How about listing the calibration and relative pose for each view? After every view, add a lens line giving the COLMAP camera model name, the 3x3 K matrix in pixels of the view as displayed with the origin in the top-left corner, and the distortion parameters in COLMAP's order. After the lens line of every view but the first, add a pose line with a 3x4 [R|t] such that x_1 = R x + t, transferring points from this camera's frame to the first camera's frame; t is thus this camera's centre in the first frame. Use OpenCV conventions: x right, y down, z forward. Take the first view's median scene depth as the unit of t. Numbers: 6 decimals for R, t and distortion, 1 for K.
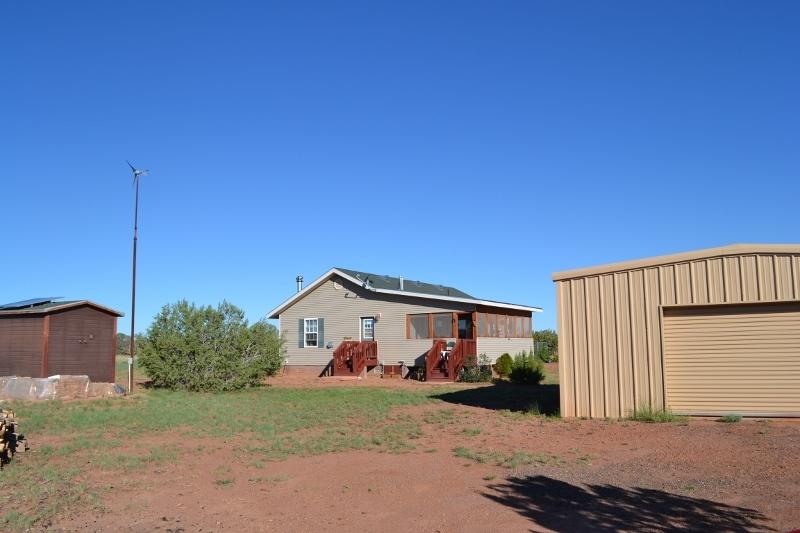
lens RADIAL K [[639.1, 0, 400.0], [0, 639.1, 266.5], [0, 0, 1]] dist [-0.067944, -0.001254]
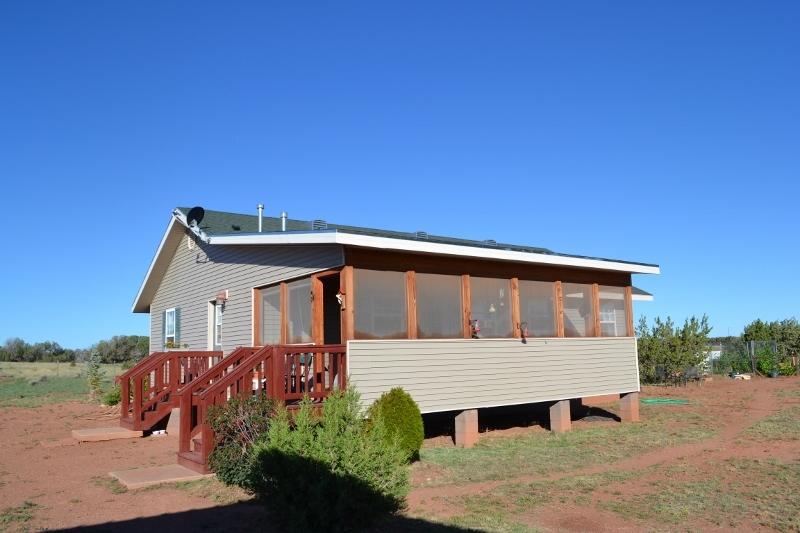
lens RADIAL K [[639.1, 0, 400.0], [0, 639.1, 266.5], [0, 0, 1]] dist [-0.067944, -0.001254]
pose [[0.909231, -0.065863, -0.411050, 0.259682], [0.063300, 0.997797, -0.019859, 0.070348], [0.411452, -0.007963, 0.911397, 0.607942]]
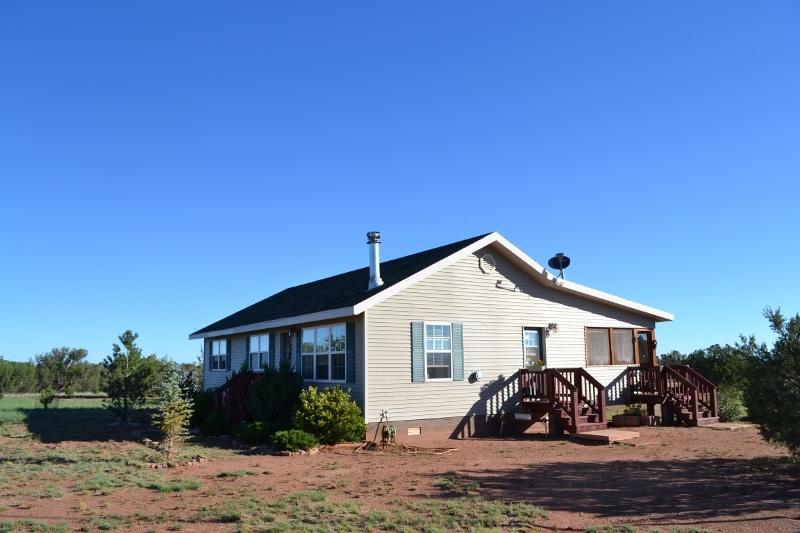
lens RADIAL K [[639.1, 0, 400.0], [0, 639.1, 266.5], [0, 0, 1]] dist [-0.067944, -0.001254]
pose [[0.470561, 0.144712, 0.870420, -0.603074], [-0.103256, 0.988713, -0.108557, 0.097328], [-0.876305, -0.038793, 0.480192, 0.805551]]
